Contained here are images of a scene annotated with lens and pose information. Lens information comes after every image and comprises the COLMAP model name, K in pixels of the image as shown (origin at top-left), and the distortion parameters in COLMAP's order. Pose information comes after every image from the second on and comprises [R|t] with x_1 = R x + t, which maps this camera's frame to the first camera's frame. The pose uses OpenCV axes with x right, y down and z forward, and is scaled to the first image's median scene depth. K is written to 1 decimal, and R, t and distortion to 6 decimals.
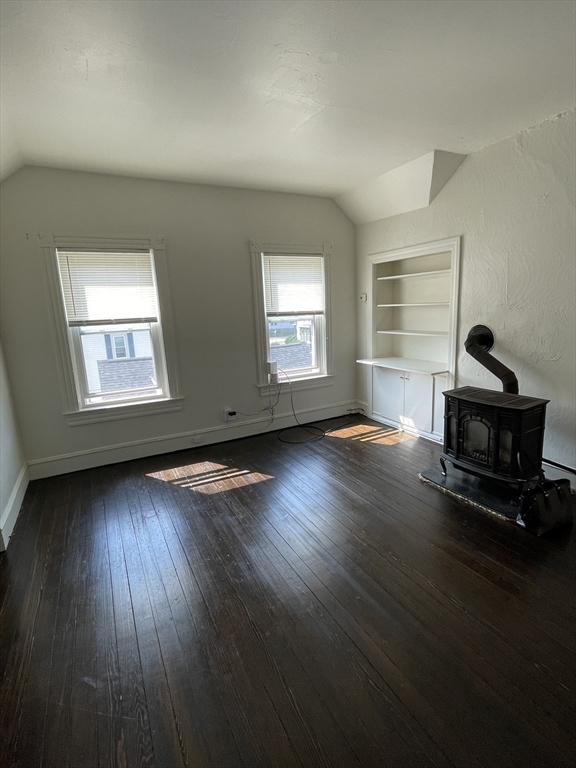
lens RADIAL K [[371.1, 0, 288.0], [0, 371.1, 384.0], [0, 0, 1]] dist [0.000064, -0.000293]
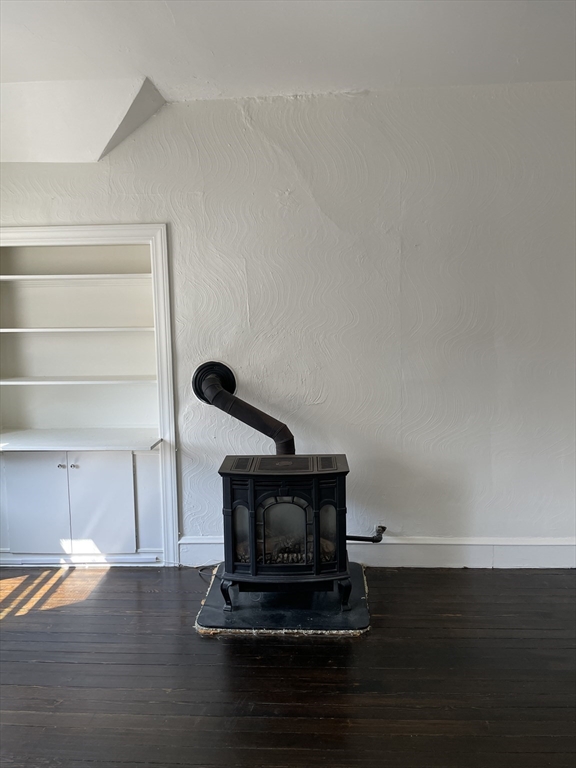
lens RADIAL K [[617.4, 0, 288.0], [0, 617.4, 384.0], [0, 0, 1]] dist [0.061376, -0.000921]
pose [[0.524002, -0.052692, 0.850086, -0.340458], [0.167402, 0.984988, -0.042134, -0.051277], [-0.835104, 0.164384, 0.524956, 0.320393]]
